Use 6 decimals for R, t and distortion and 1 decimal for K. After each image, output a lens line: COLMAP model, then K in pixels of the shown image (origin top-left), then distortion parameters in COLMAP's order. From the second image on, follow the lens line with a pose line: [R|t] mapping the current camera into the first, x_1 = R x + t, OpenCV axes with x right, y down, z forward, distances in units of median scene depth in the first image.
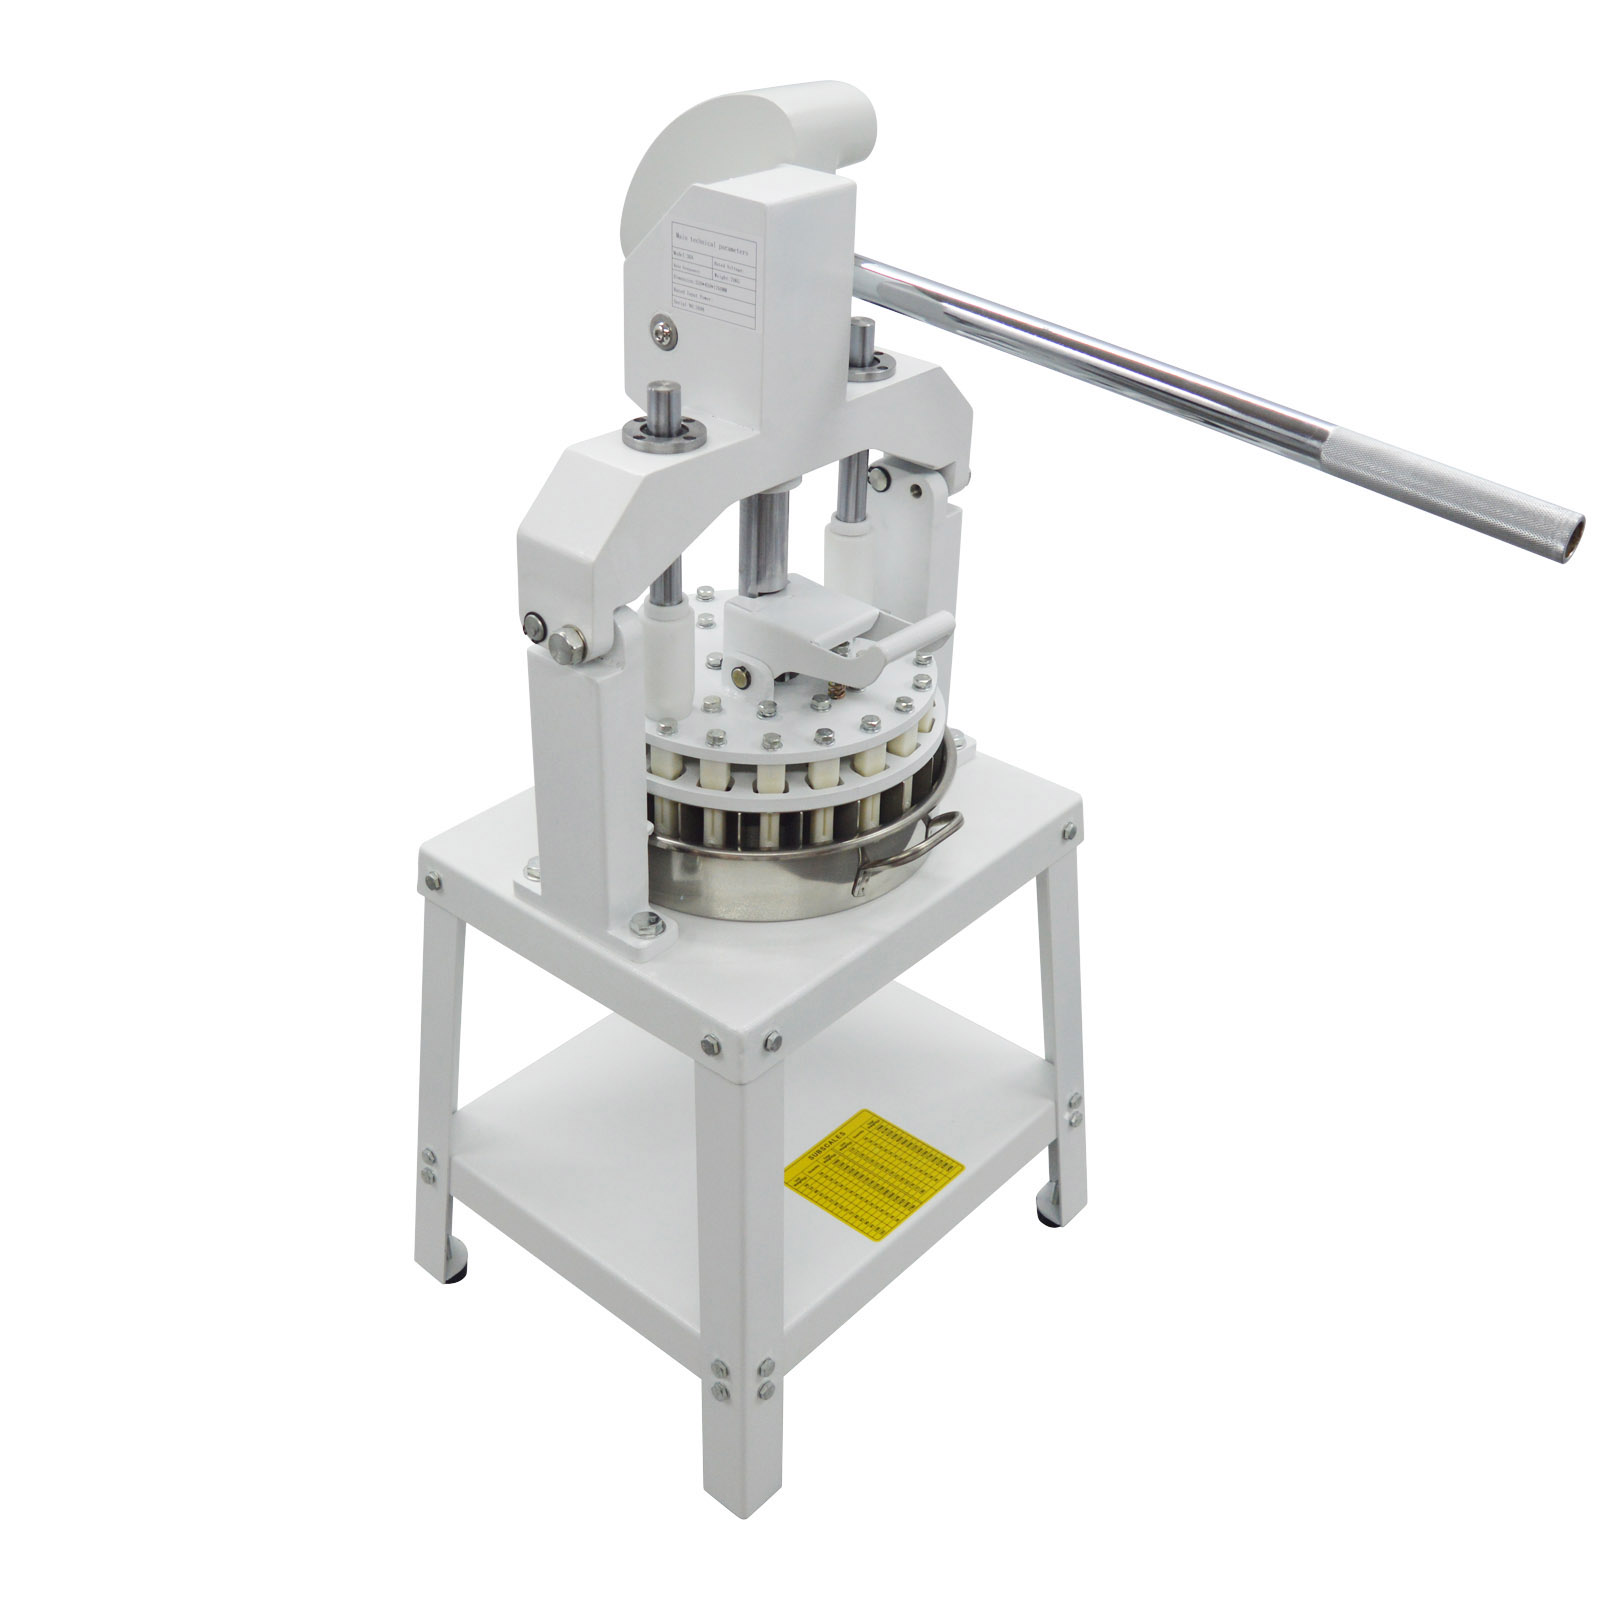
lens RADIAL K [[1829.2, 0, 800.0], [0, 1829.2, 800.0], [0, 0, 1]] dist [0.014830, 0.004151]
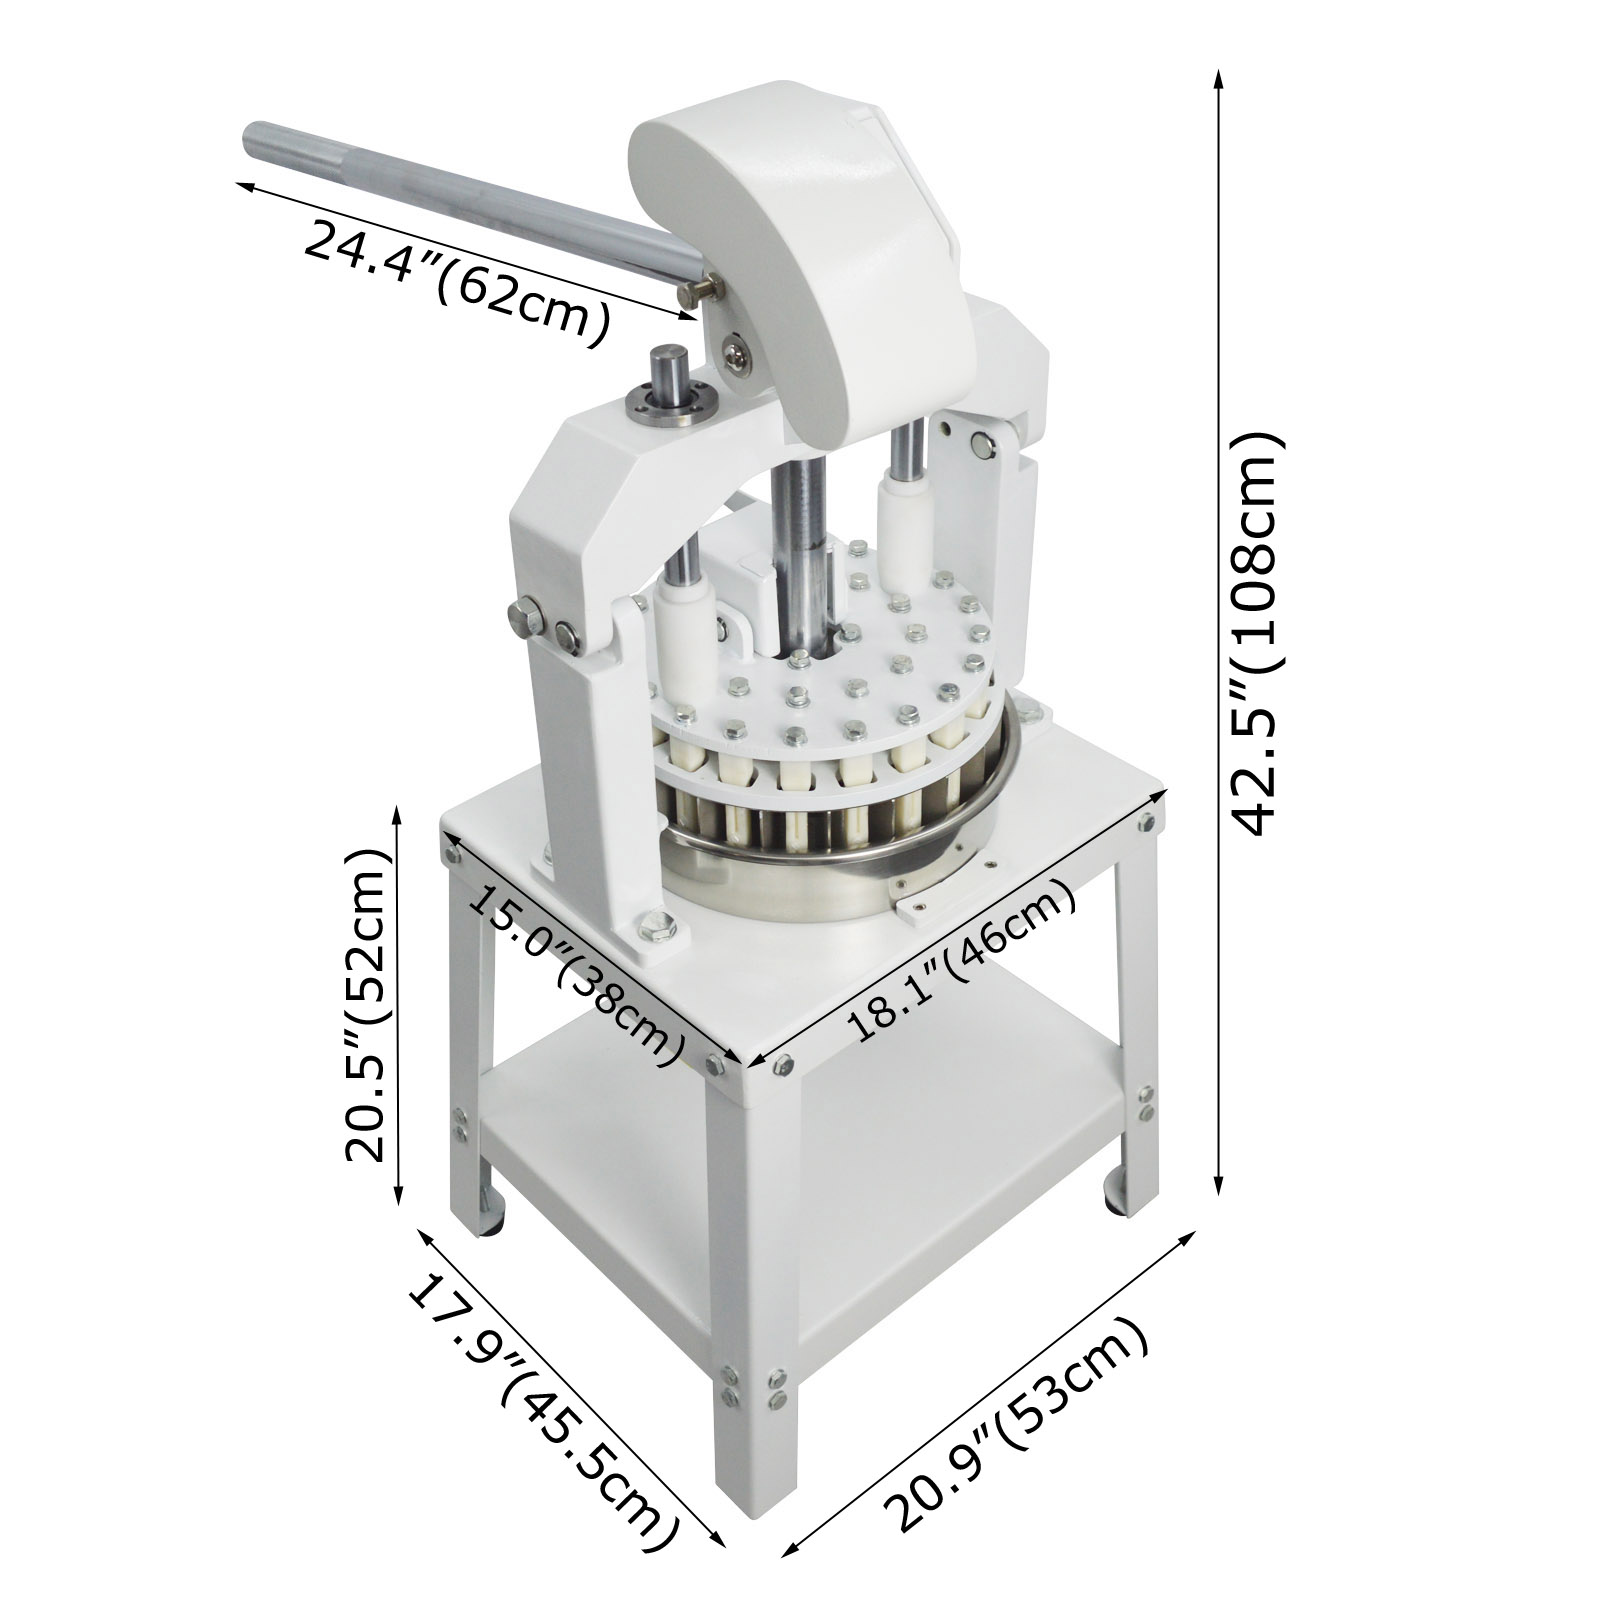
lens RADIAL K [[1829.2, 0, 800.0], [0, 1829.2, 800.0], [0, 0, 1]] dist [0.014830, 0.004151]
pose [[0.990872, 0.048297, -0.125860, 0.098404], [-0.029712, 0.988903, 0.145564, -0.128930], [0.131494, -0.140495, 0.981311, 0.102390]]
